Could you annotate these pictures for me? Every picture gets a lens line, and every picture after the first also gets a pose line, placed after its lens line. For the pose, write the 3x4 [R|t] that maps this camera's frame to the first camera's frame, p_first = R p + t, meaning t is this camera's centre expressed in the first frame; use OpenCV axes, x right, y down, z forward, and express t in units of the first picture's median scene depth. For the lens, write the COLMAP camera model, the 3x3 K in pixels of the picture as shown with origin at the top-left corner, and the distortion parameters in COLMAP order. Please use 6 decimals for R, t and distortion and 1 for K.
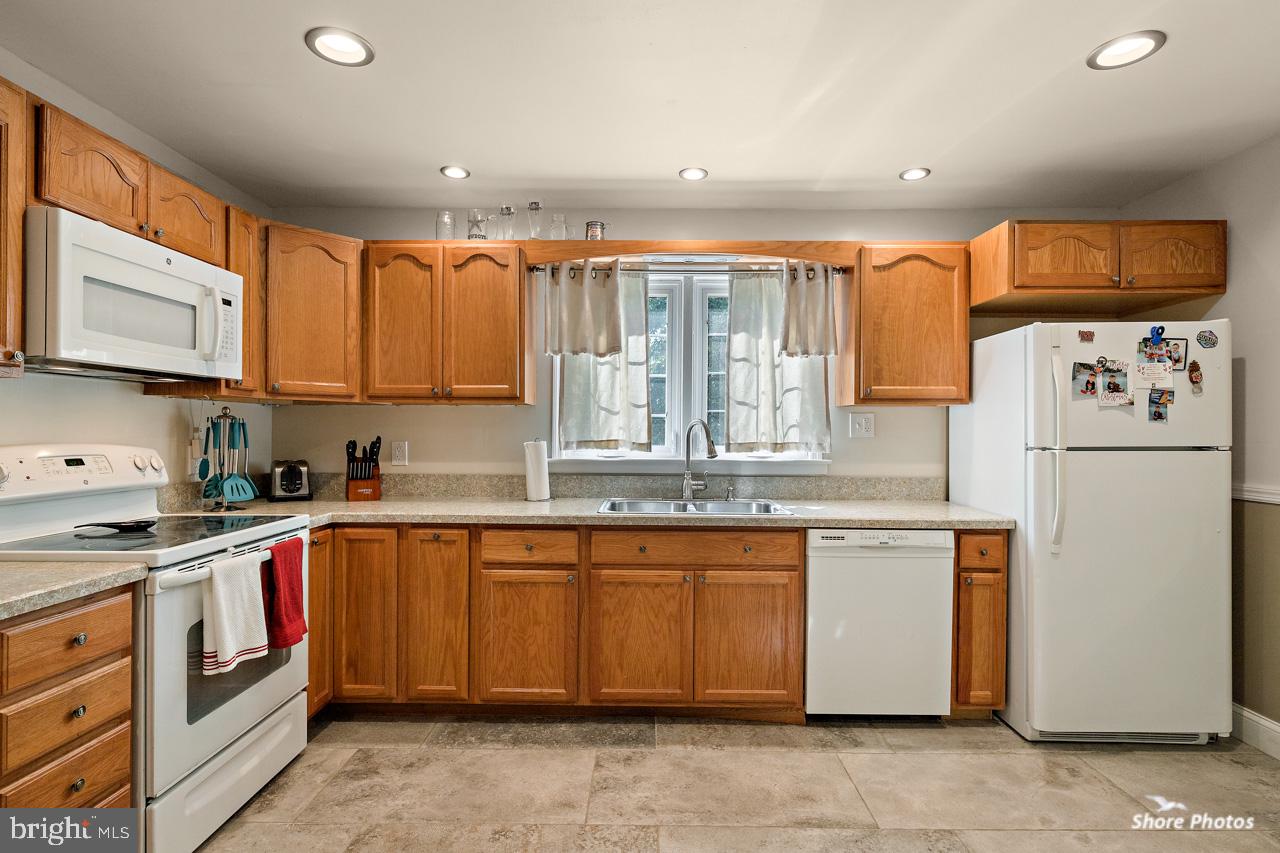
lens RADIAL K [[623.0, 0, 639.4], [0, 623.0, 426.5], [0, 0, 1]] dist [-0.001273, 0.000334]
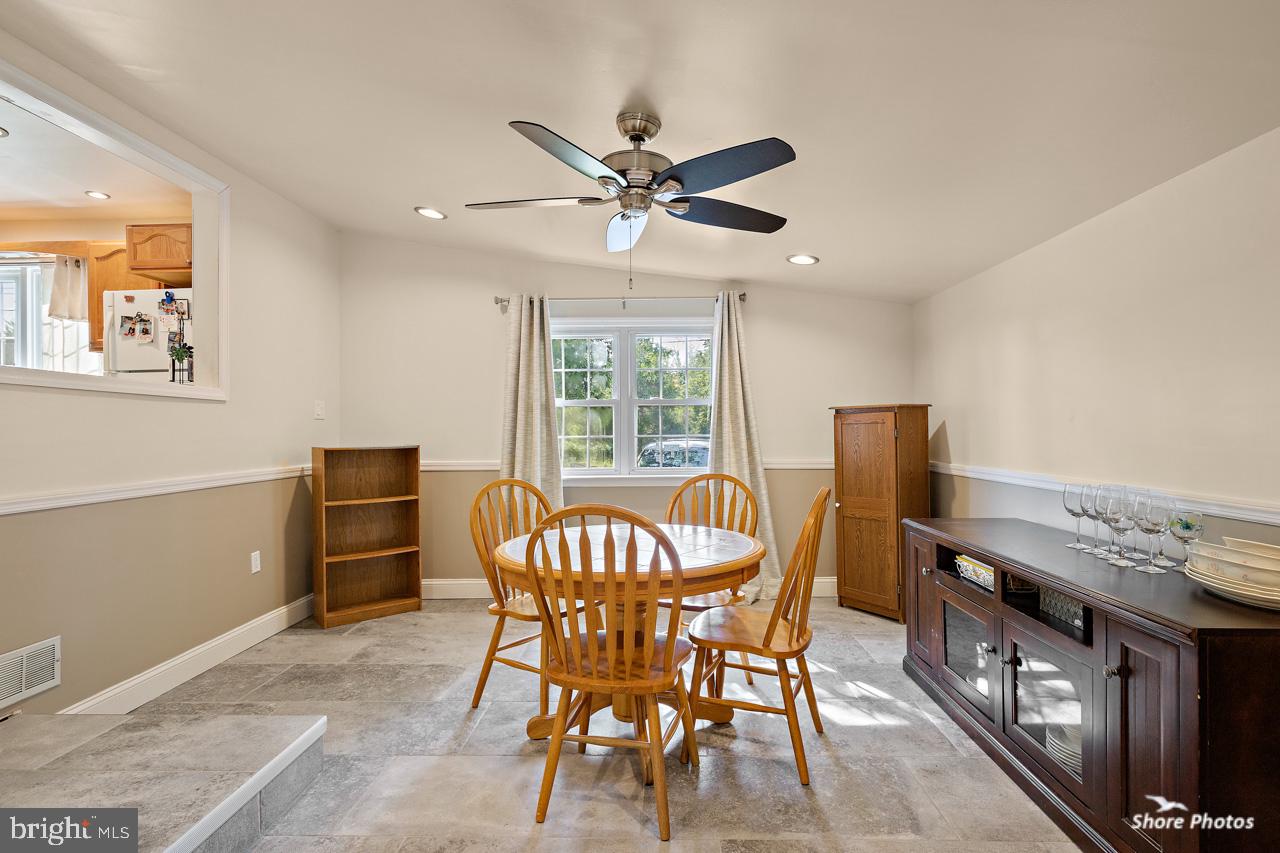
lens RADIAL K [[623.0, 0, 638.7], [0, 623.0, 429.2], [0, 0, 1]] dist [-0.001273, 0.000334]
pose [[0.999824, -0.013789, -0.012697, 2.013327], [0.013788, 0.999905, -0.000185, 0.200545], [0.012698, 0.000010, 0.999919, -0.548563]]
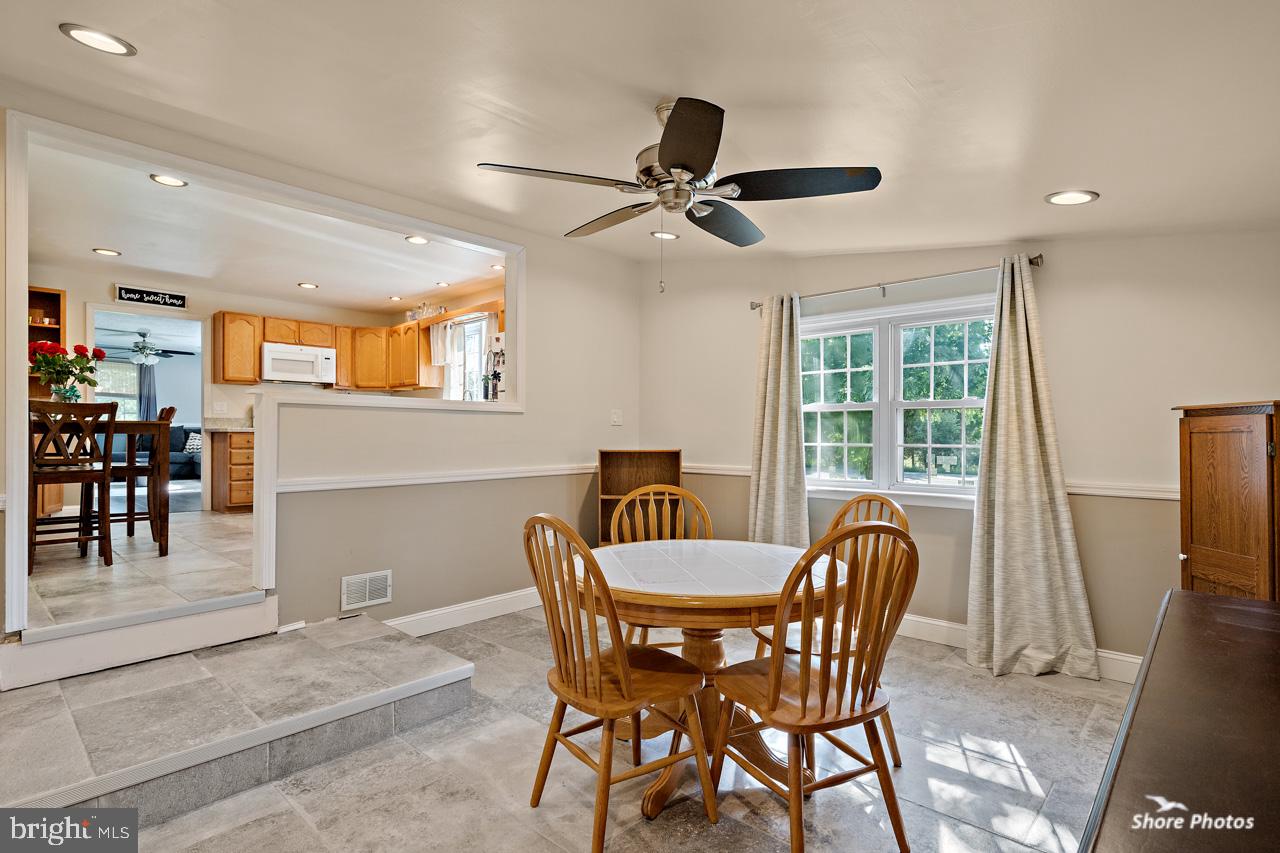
lens RADIAL K [[623.0, 0, 652.1], [0, 623.0, 432.4], [0, 0, 1]] dist [-0.001273, 0.000334]
pose [[0.754129, -0.007285, -0.656686, 2.556934], [0.005999, 0.999973, -0.004204, 0.192546], [0.656699, -0.000769, 0.754152, -0.289507]]
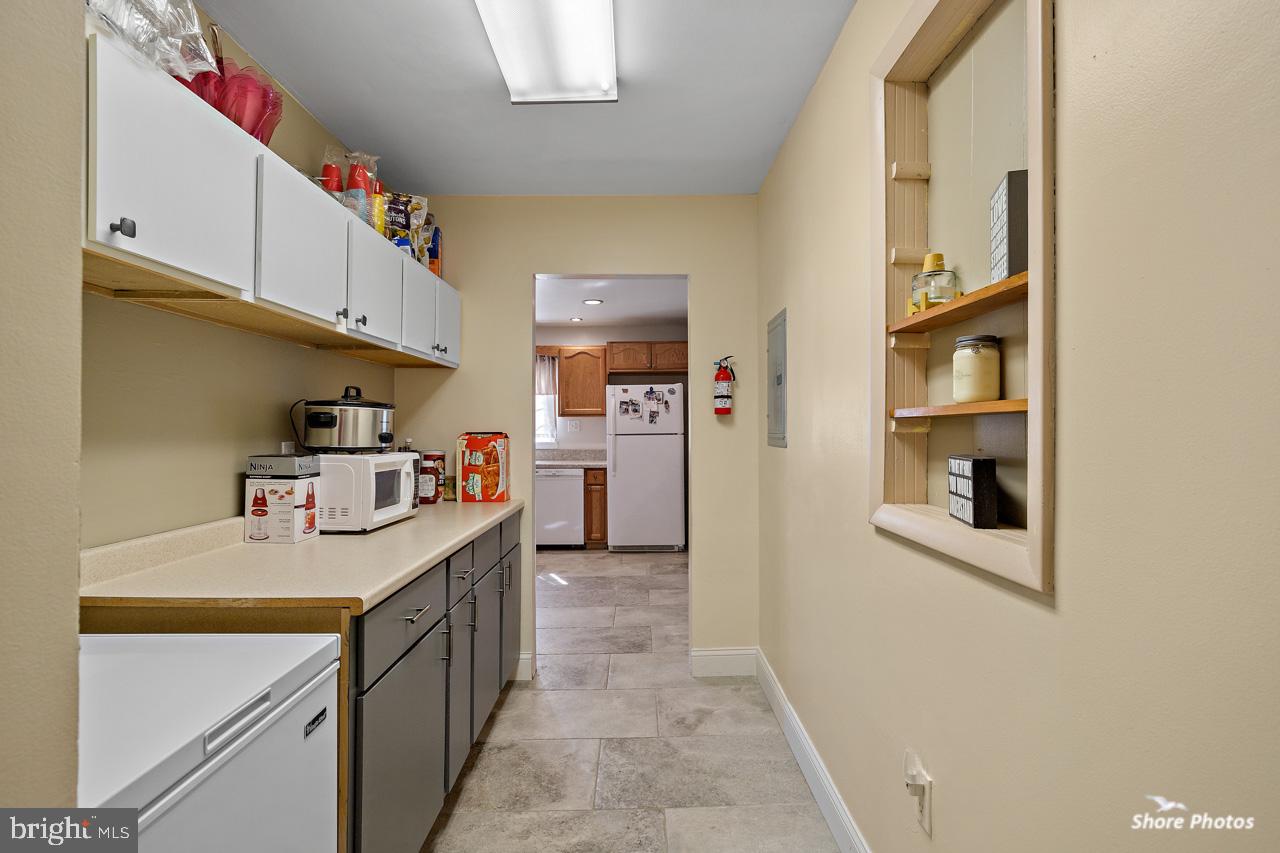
lens RADIAL K [[623.0, 0, 638.8], [0, 623.0, 424.9], [0, 0, 1]] dist [-0.001273, 0.000334]
pose [[0.999765, -0.008388, 0.020001, 0.721586], [0.008494, 0.999950, -0.005221, 0.009862], [-0.019956, 0.005389, 0.999786, -1.565924]]
